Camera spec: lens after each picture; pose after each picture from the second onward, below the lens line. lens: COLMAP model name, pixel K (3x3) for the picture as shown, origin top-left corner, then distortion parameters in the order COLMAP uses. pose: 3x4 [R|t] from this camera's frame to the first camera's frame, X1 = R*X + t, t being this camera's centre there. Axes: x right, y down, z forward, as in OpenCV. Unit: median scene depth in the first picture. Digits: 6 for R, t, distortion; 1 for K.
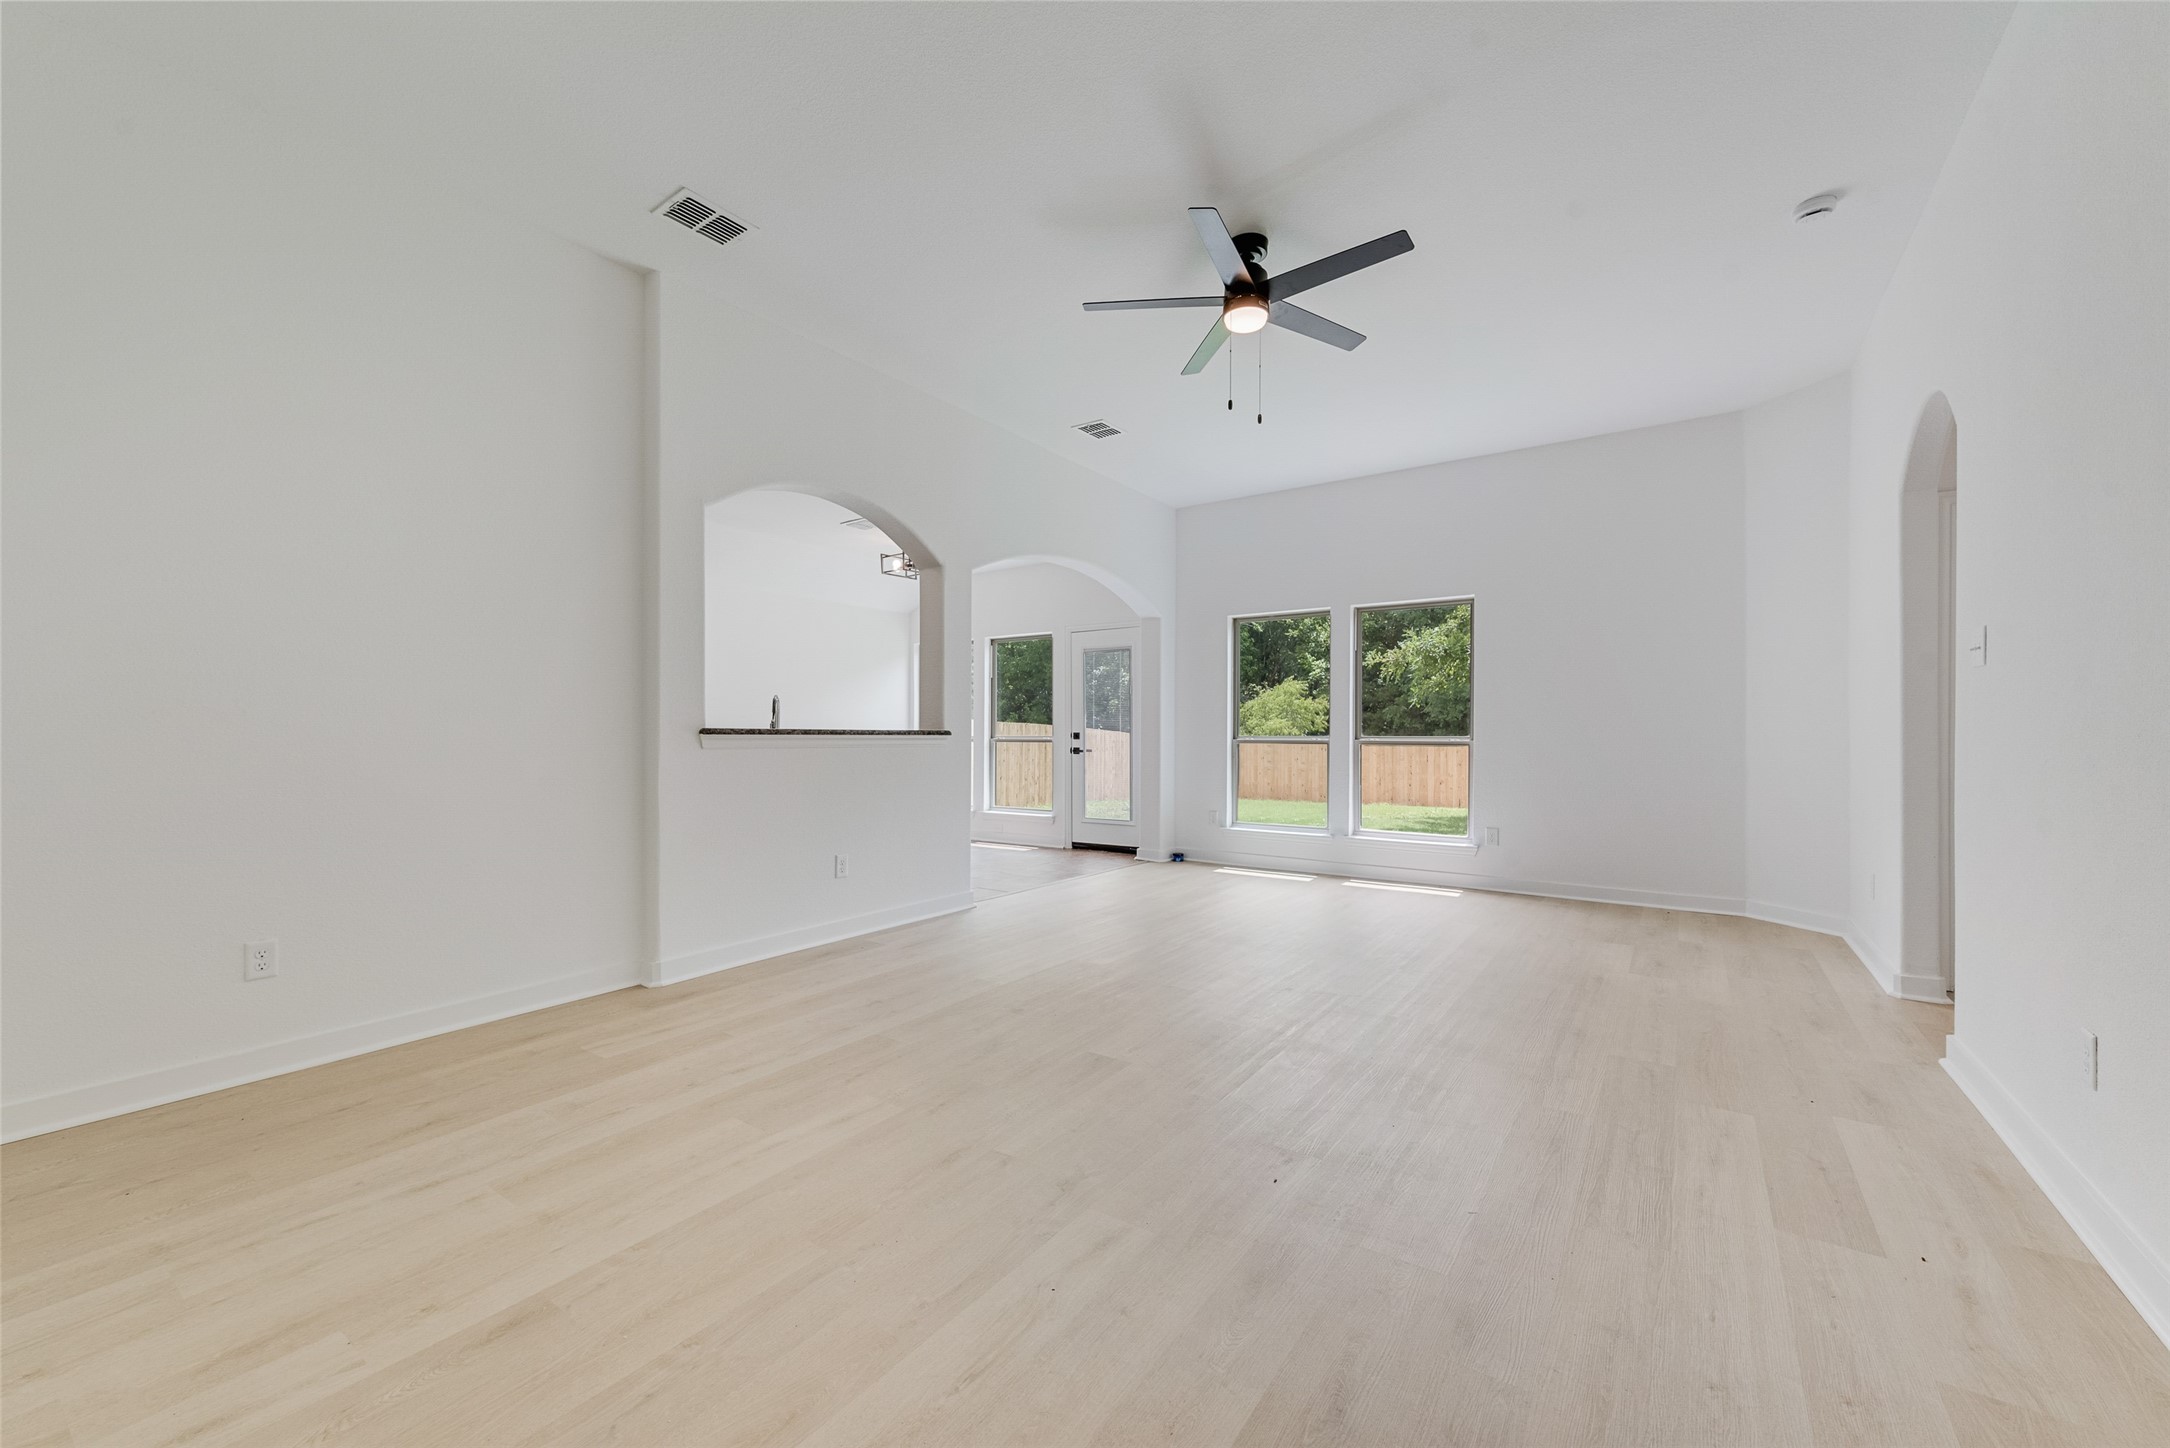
lens RADIAL K [[837.0, 0, 1091.2], [0, 837.0, 740.1], [0, 0, 1]] dist [0.000047, -0.004987]
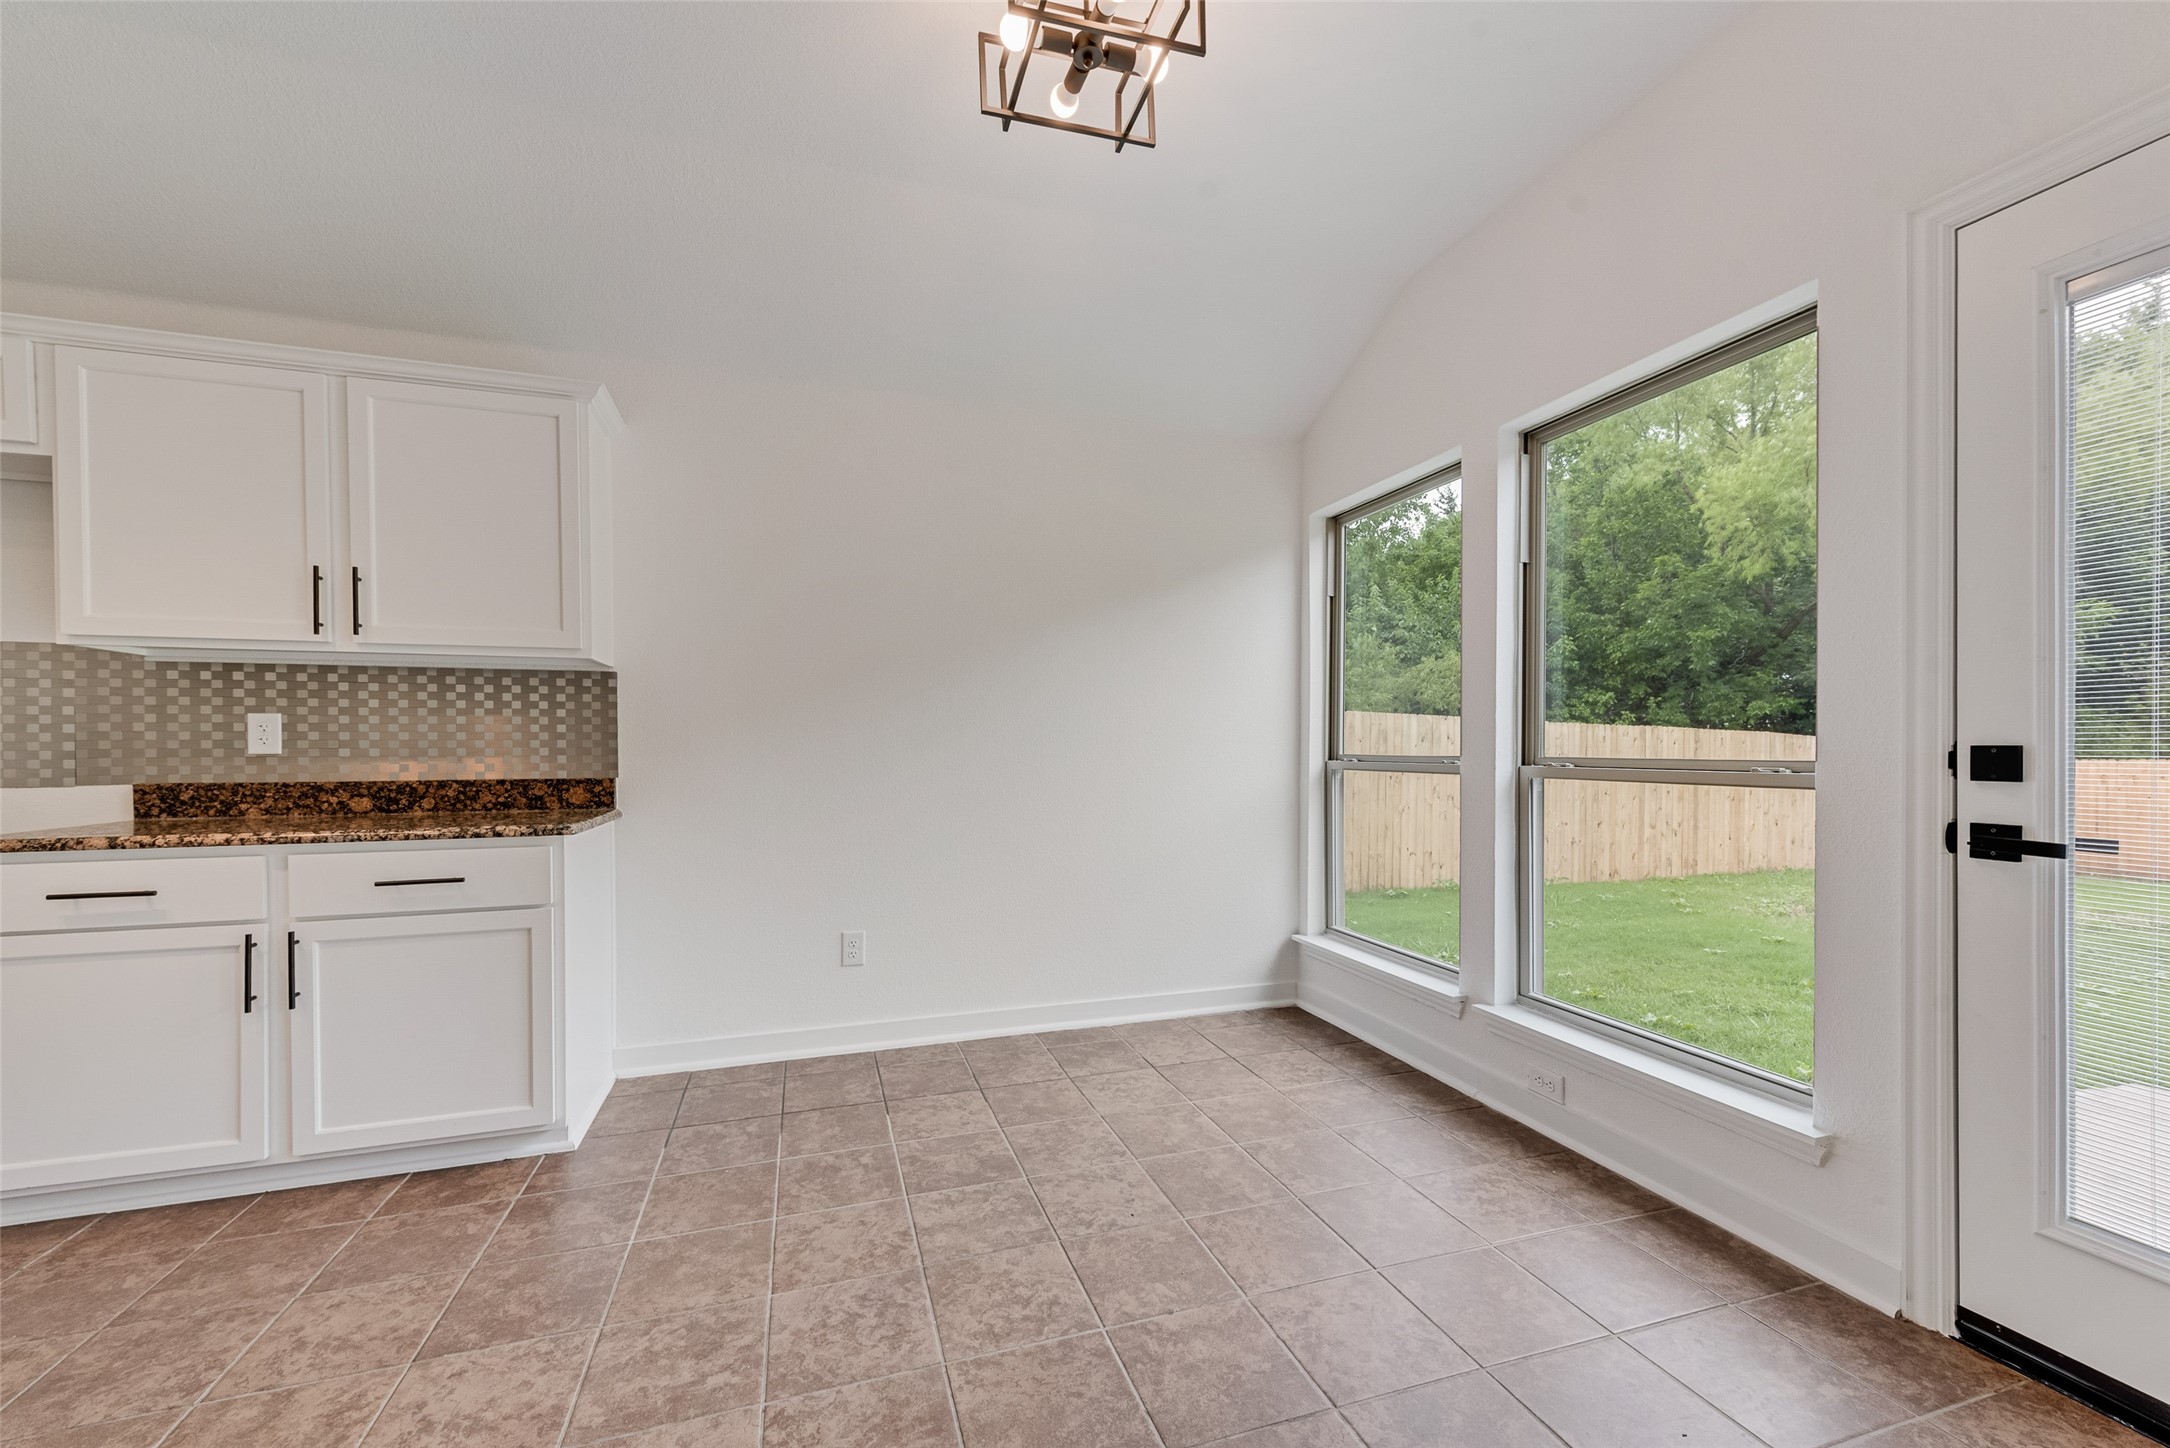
lens RADIAL K [[864.1, 0, 1092.1], [0, 864.1, 757.3], [0, 0, 1]] dist [0.001608, -0.000084]
pose [[0.796199, 0.010483, -0.604944, -0.063646], [-0.002649, 0.999901, 0.013841, -0.008845], [0.605029, -0.009418, 0.796148, 0.737944]]
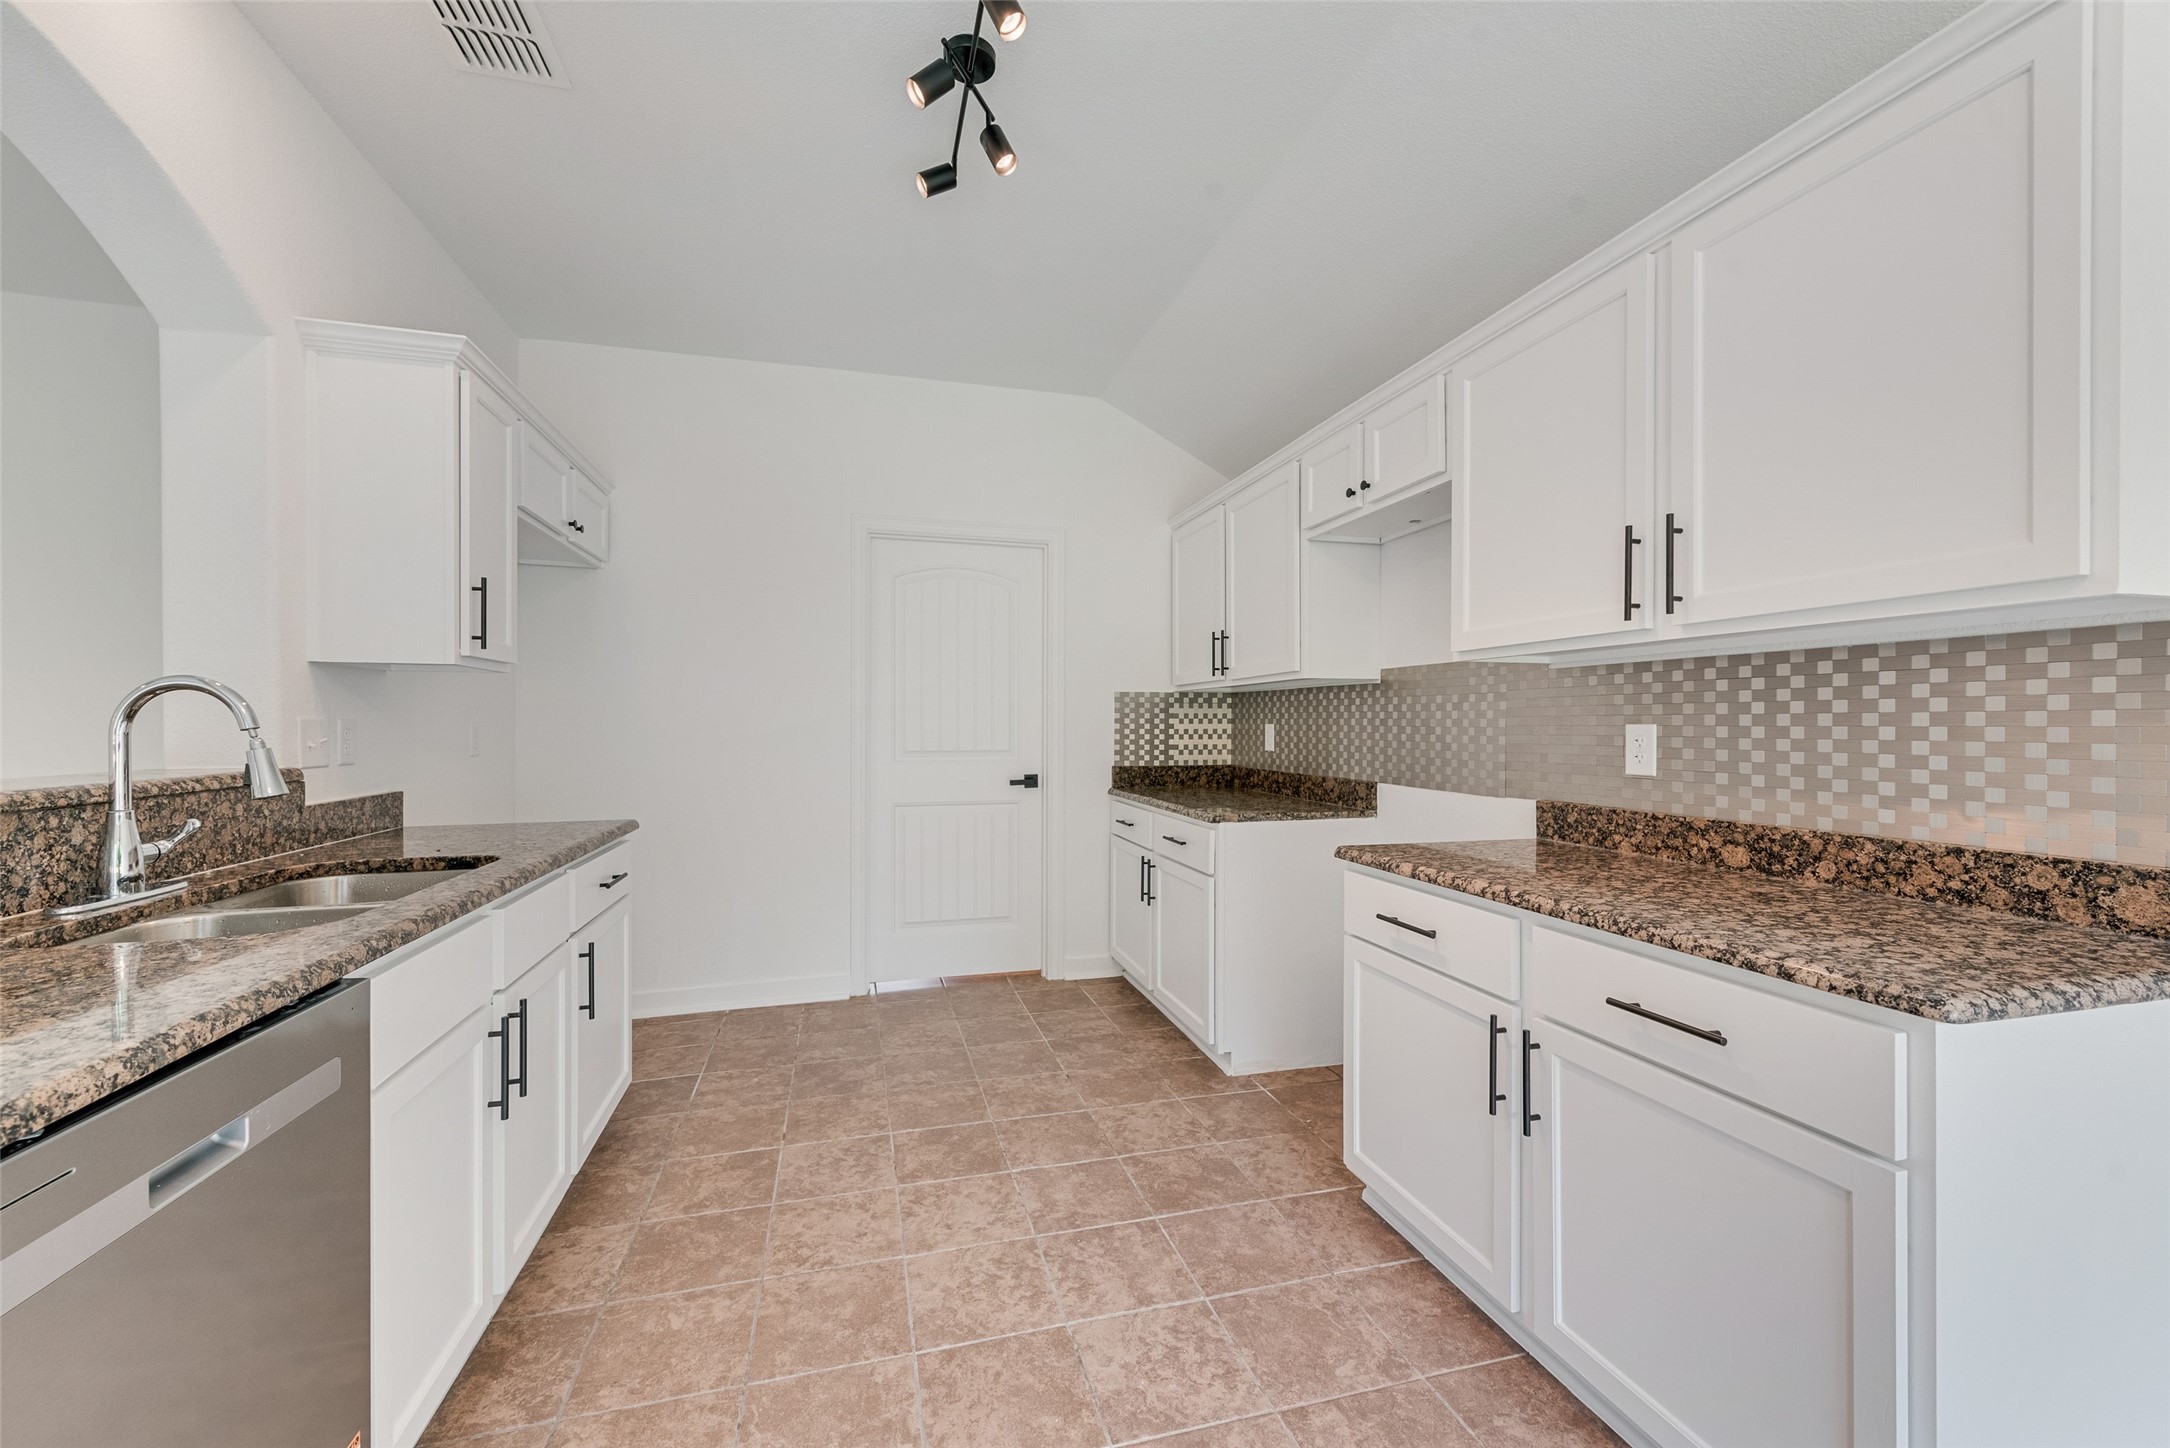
lens RADIAL K [[855.5, 0, 1081.8], [0, 855.5, 730.2], [0, 0, 1]] dist [0.020121, -0.005719]
pose [[-0.642439, 0.009198, -0.766282, -0.207782], [0.000778, 0.999935, 0.011349, -0.021724], [0.766336, 0.006695, -0.642405, 0.850369]]
